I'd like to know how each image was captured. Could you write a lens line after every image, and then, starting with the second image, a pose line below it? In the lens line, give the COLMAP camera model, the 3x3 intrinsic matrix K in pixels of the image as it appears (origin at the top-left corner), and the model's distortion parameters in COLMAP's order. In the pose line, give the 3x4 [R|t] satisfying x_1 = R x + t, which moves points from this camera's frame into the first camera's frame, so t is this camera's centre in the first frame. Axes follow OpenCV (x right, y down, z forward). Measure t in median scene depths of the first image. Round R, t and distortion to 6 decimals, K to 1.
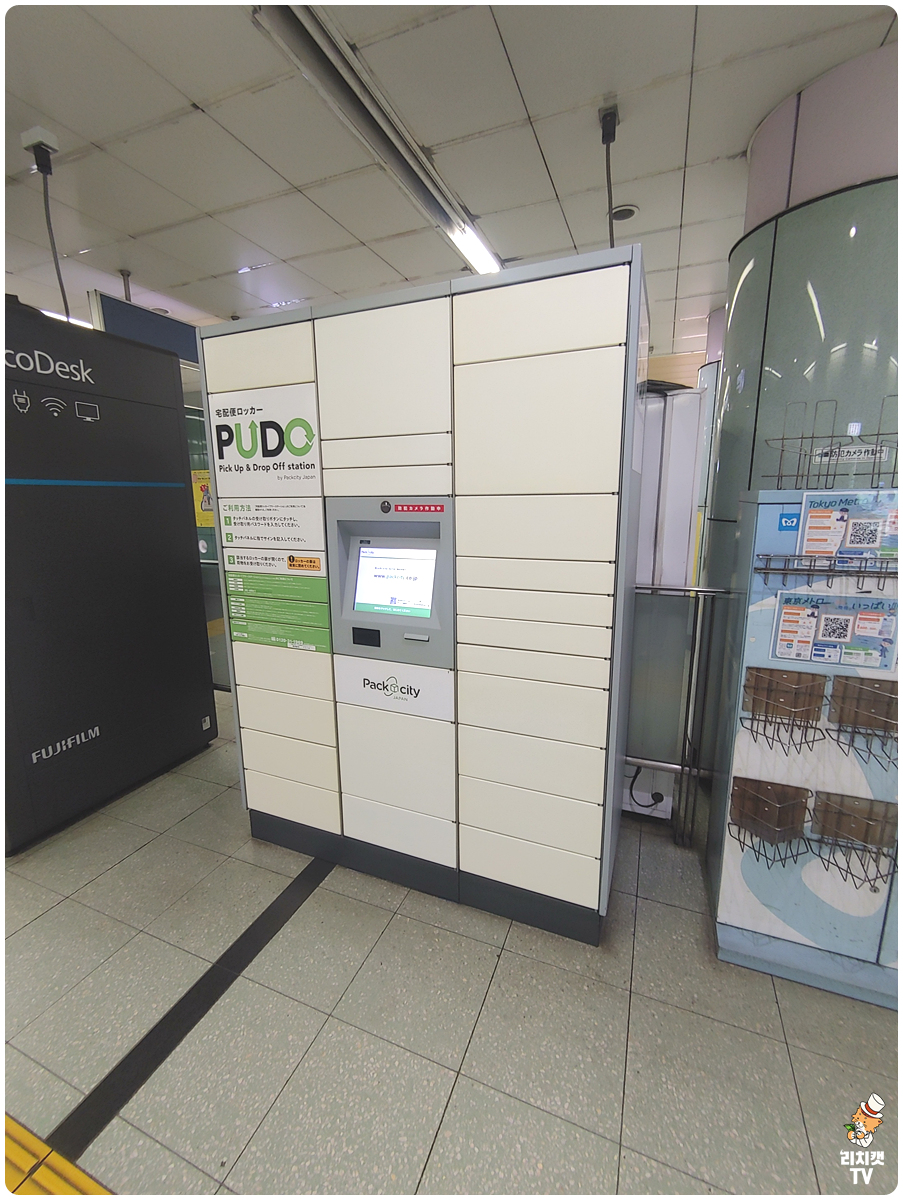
lens RADIAL K [[497.8, 0, 451.1], [0, 497.8, 596.4], [0, 0, 1]] dist [0.002621, 0.000455]
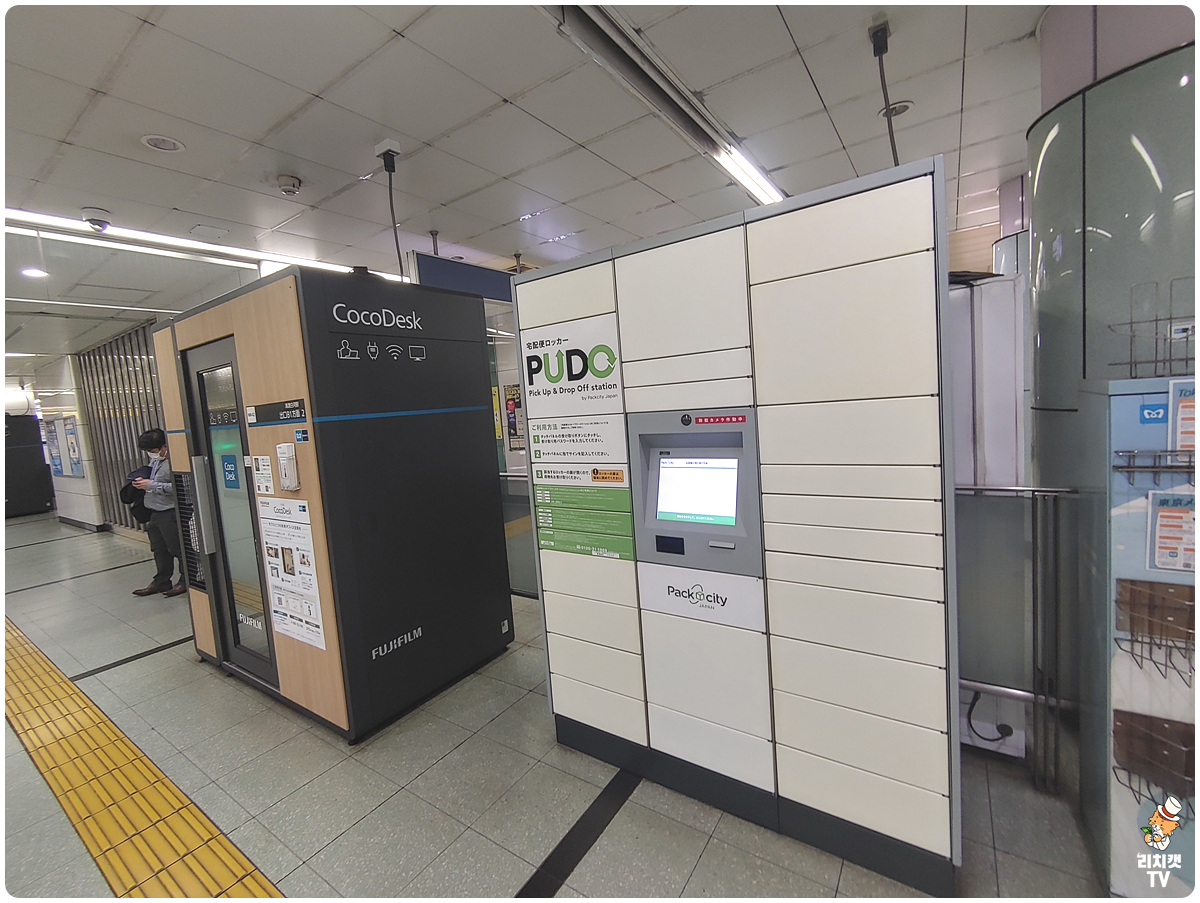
lens RADIAL K [[505.5, 0, 601.0], [0, 505.5, 445.1], [0, 0, 1]] dist [0.002101, -0.000157]
pose [[0.976524, -0.049082, -0.209740, -0.075137], [0.027018, 0.993914, -0.106797, -0.015082], [0.213706, 0.098623, 0.971907, -0.064582]]
